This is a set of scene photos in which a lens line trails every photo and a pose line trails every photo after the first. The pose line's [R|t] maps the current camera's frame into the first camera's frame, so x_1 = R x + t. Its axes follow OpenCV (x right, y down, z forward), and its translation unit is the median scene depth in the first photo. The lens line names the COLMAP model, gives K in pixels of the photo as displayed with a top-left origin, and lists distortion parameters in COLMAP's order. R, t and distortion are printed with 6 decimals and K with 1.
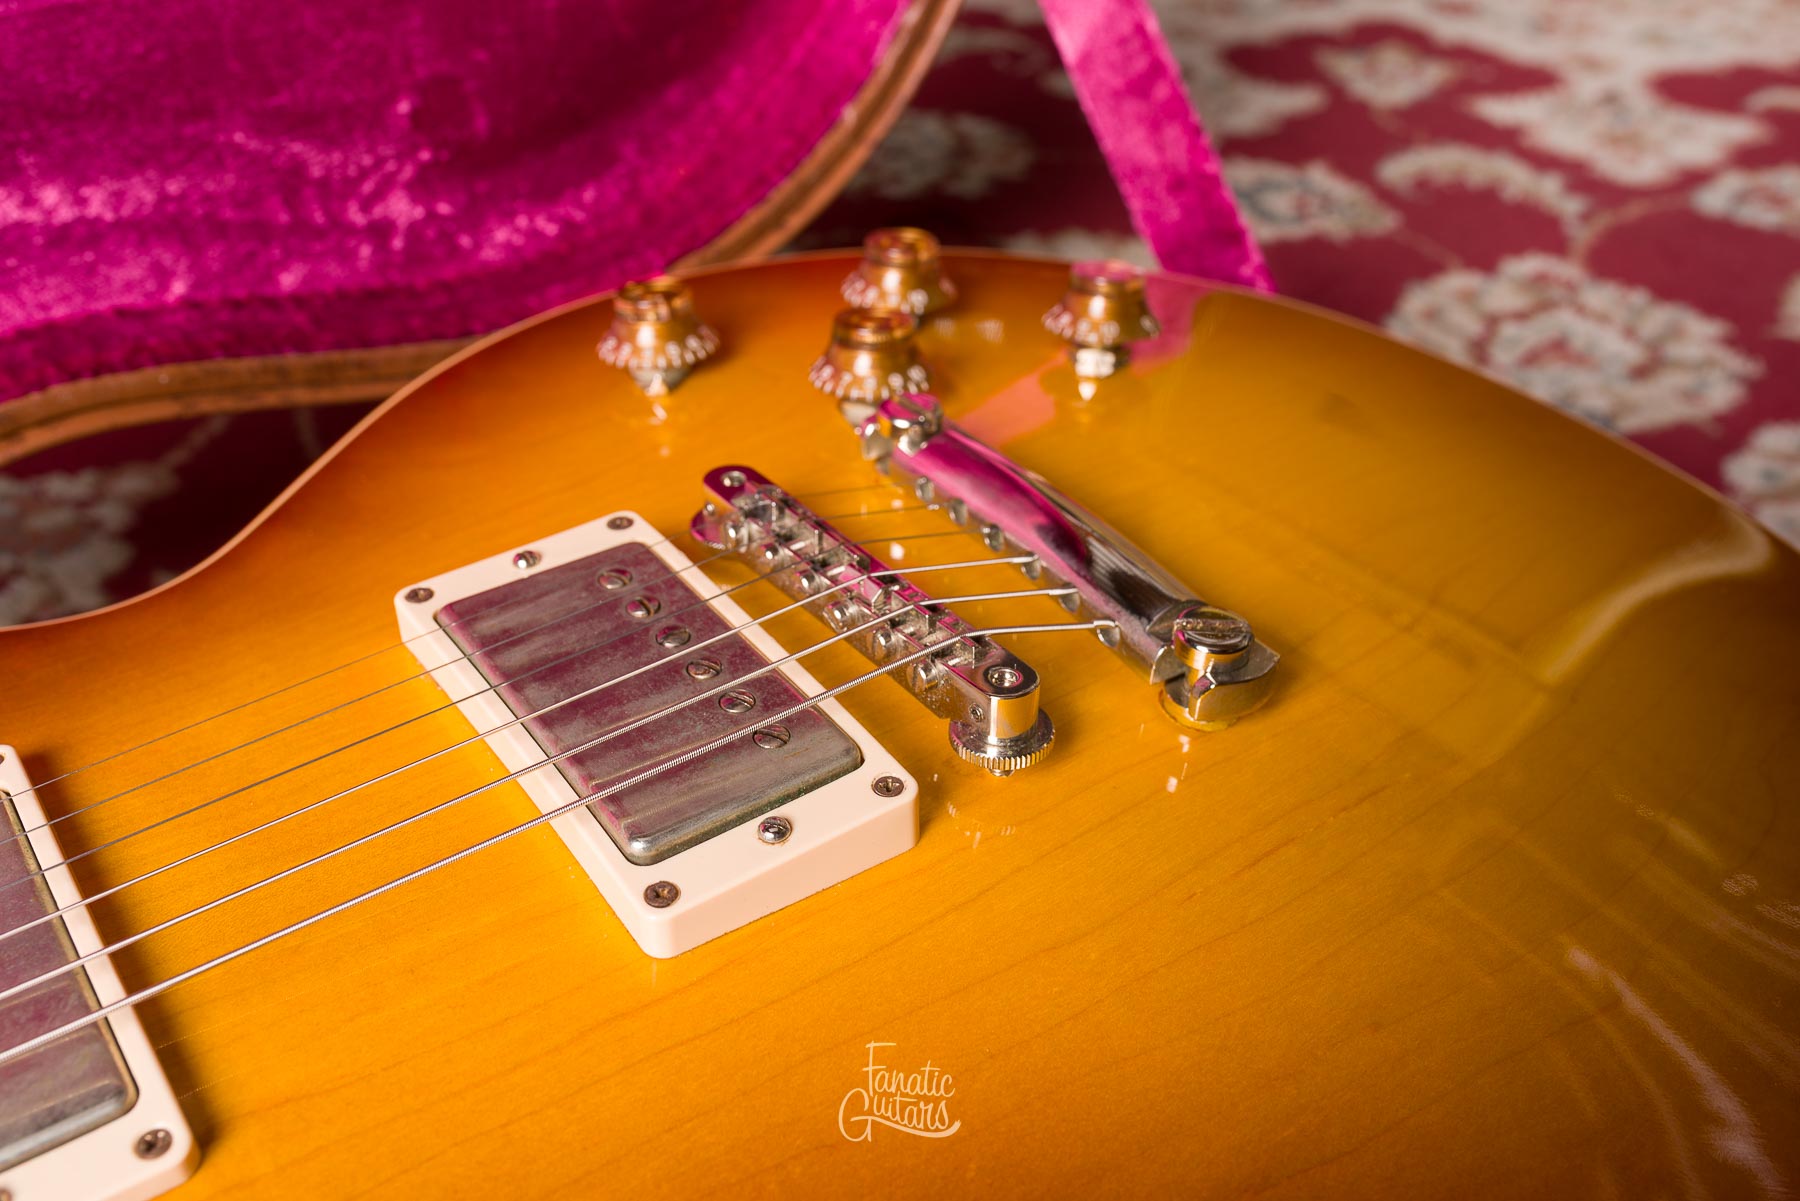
lens RADIAL K [[1799.3, 0, 896.9], [0, 1799.3, 639.2], [0, 0, 1]] dist [-0.016796, -0.006904]
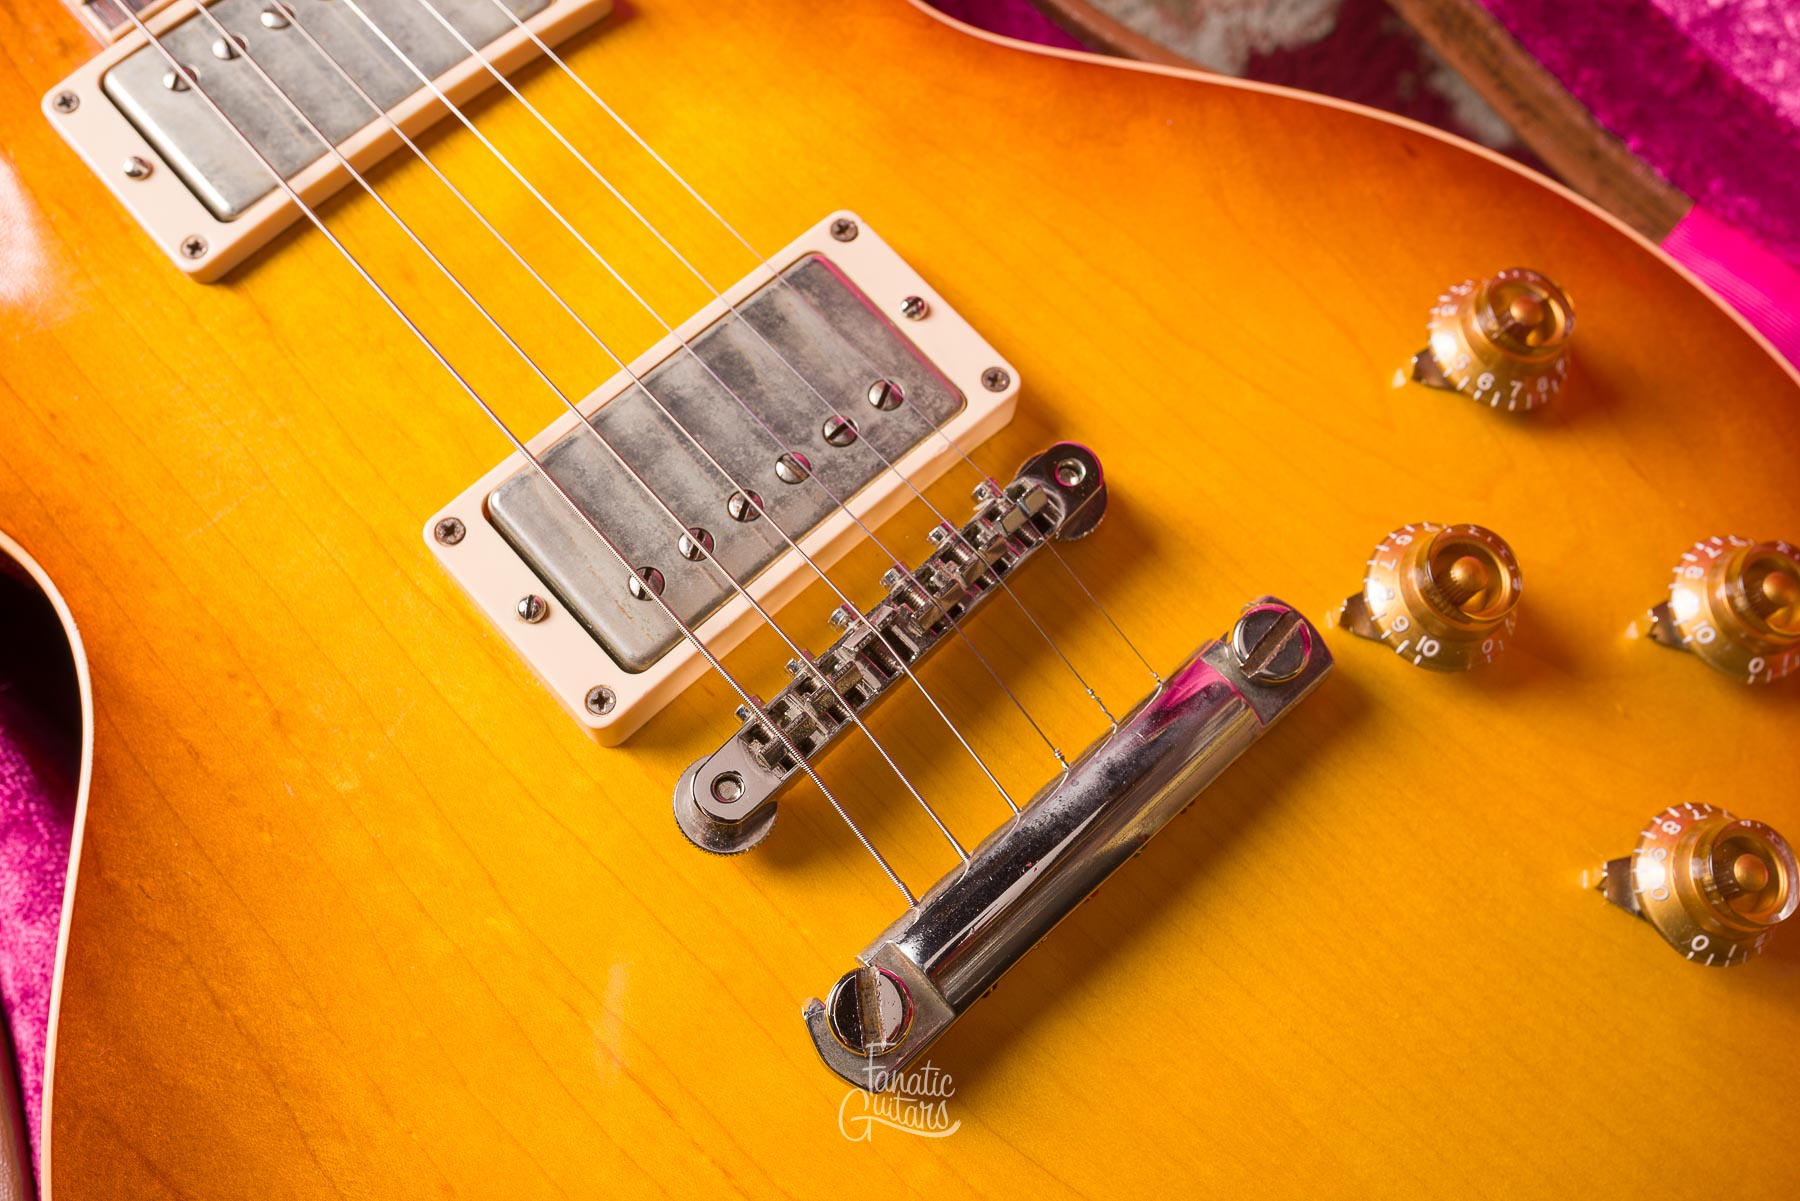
lens RADIAL K [[1813.8, 0, 900.0], [0, 1813.8, 600.5], [0, 0, 1]] dist [0.005947, -0.002959]
pose [[0.141298, 0.933161, -0.330523, 0.209142], [-0.647890, 0.339608, 0.681839, -0.511904], [0.748514, 0.117800, 0.652572, 0.281744]]
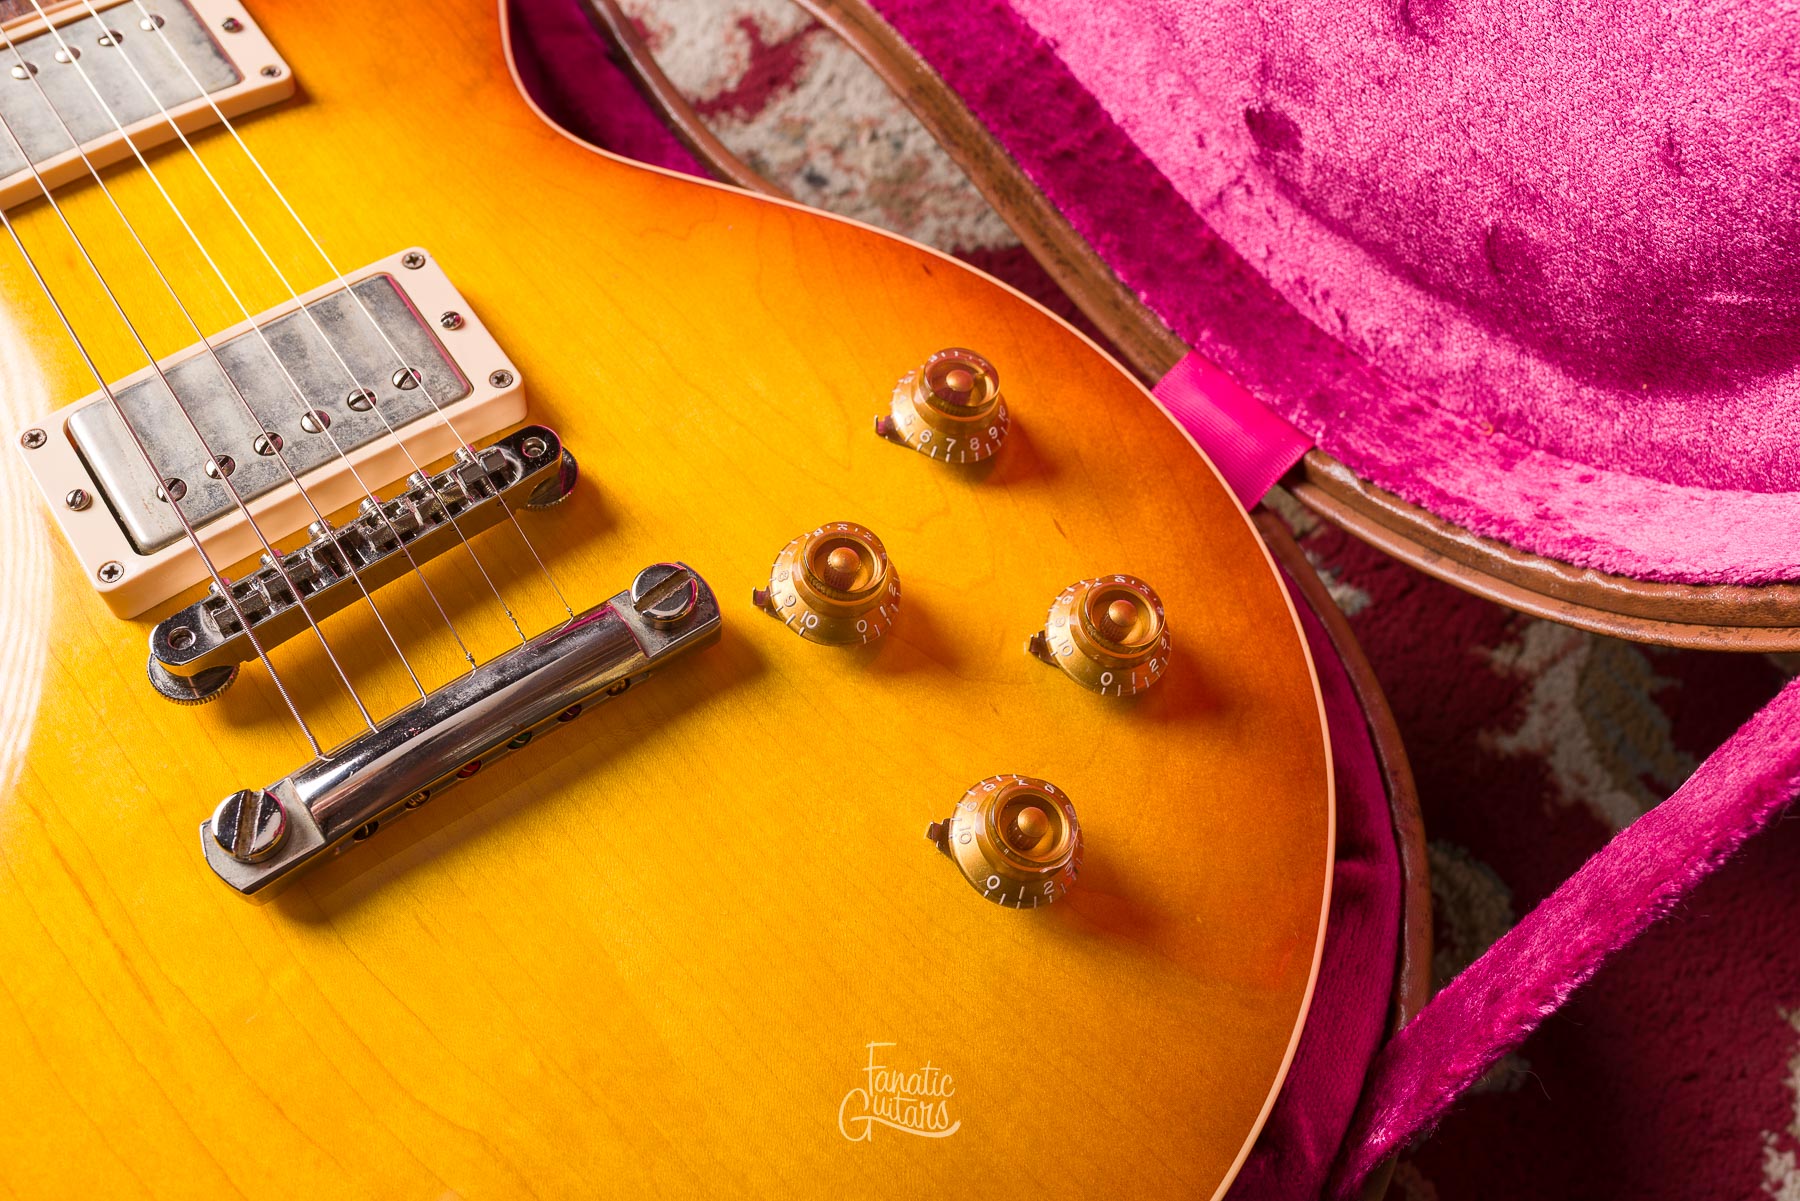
lens RADIAL K [[1793.9, 0, 900.0], [0, 1793.9, 600.5], [0, 0, 1]] dist [0.002367, -0.004968]
pose [[0.021759, 0.867634, -0.496726, 0.445236], [-0.654067, 0.388118, 0.649277, -0.747761], [0.756123, 0.310765, 0.575936, 0.451873]]
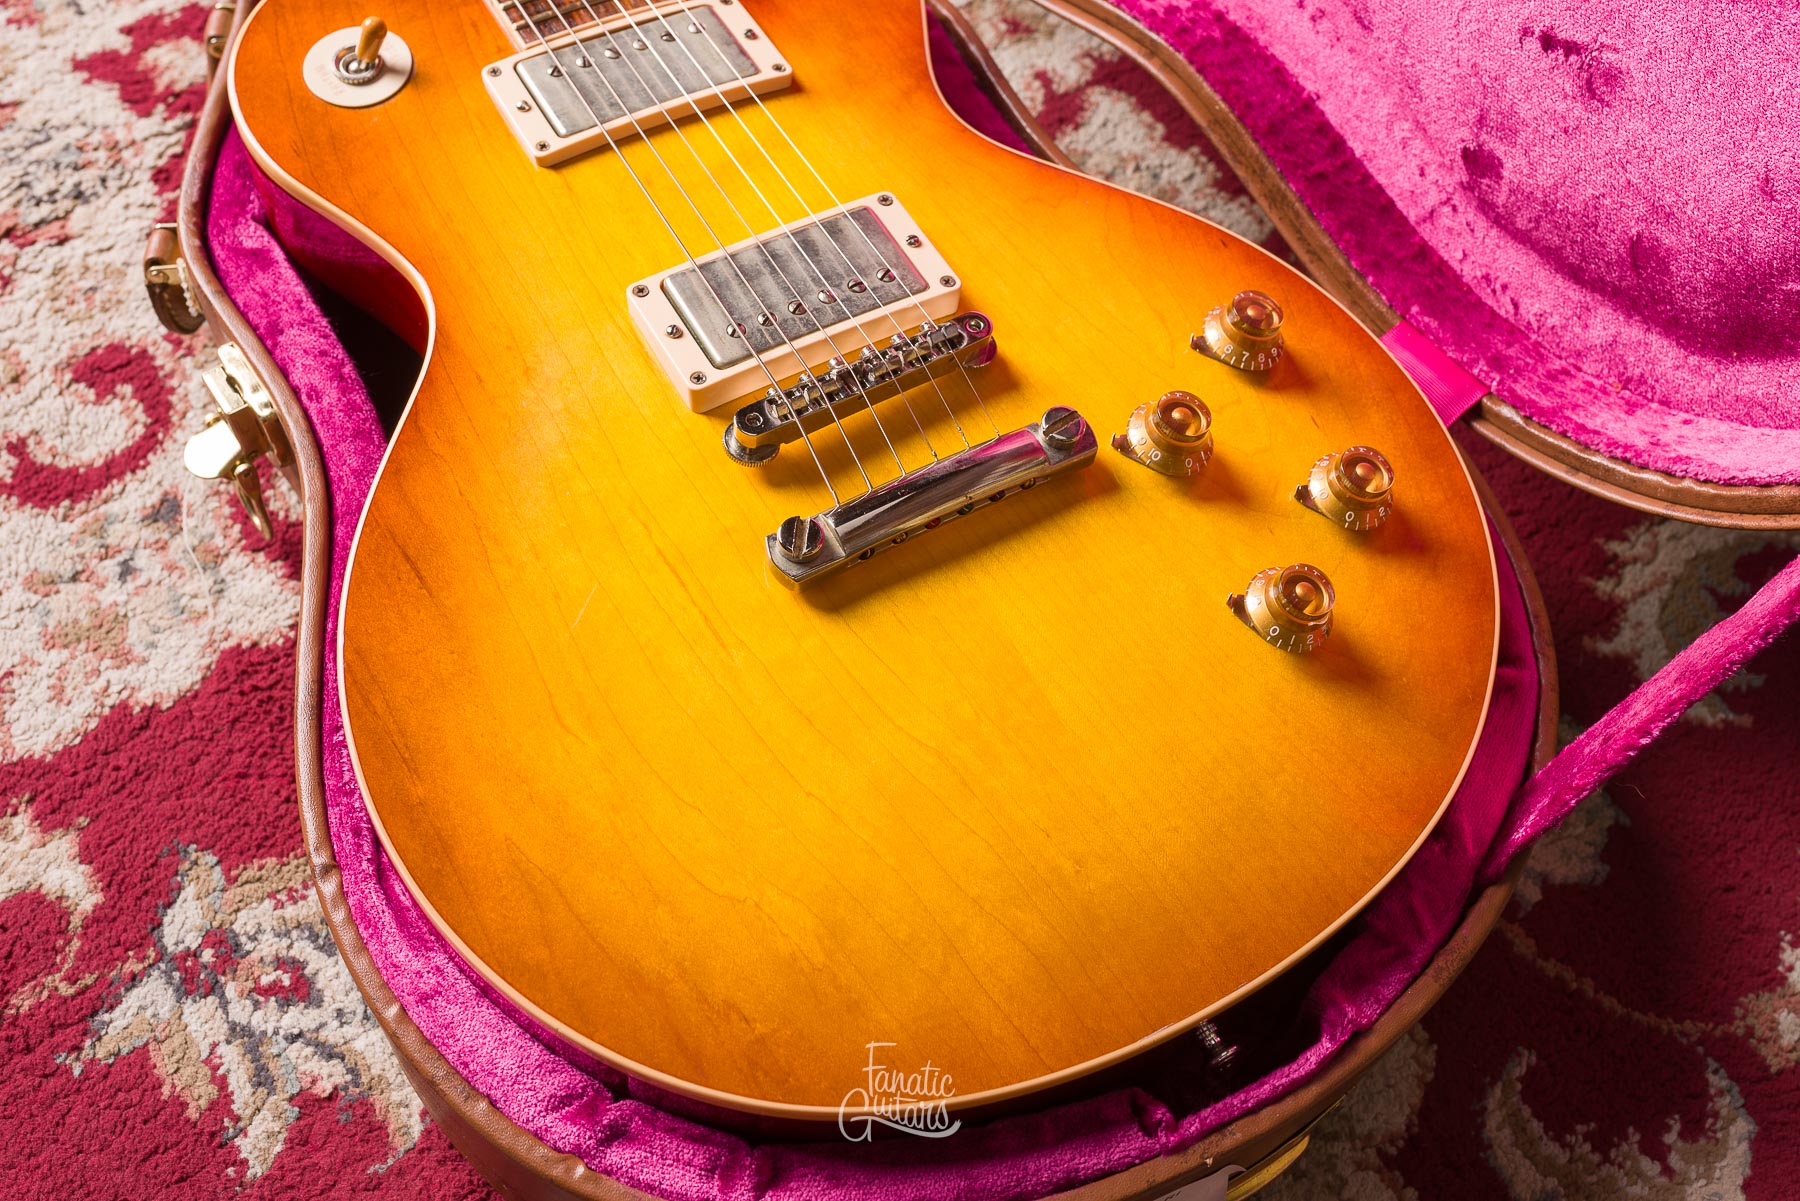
lens RADIAL K [[1760.6, 0, 900.0], [0, 1760.6, 600.5], [0, 0, 1]] dist [-0.002715, 0.005143]
pose [[-0.068021, 0.841295, -0.536280, 0.802963], [-0.670192, 0.359657, 0.649222, -0.809560], [0.739064, 0.403572, 0.539365, 0.144752]]
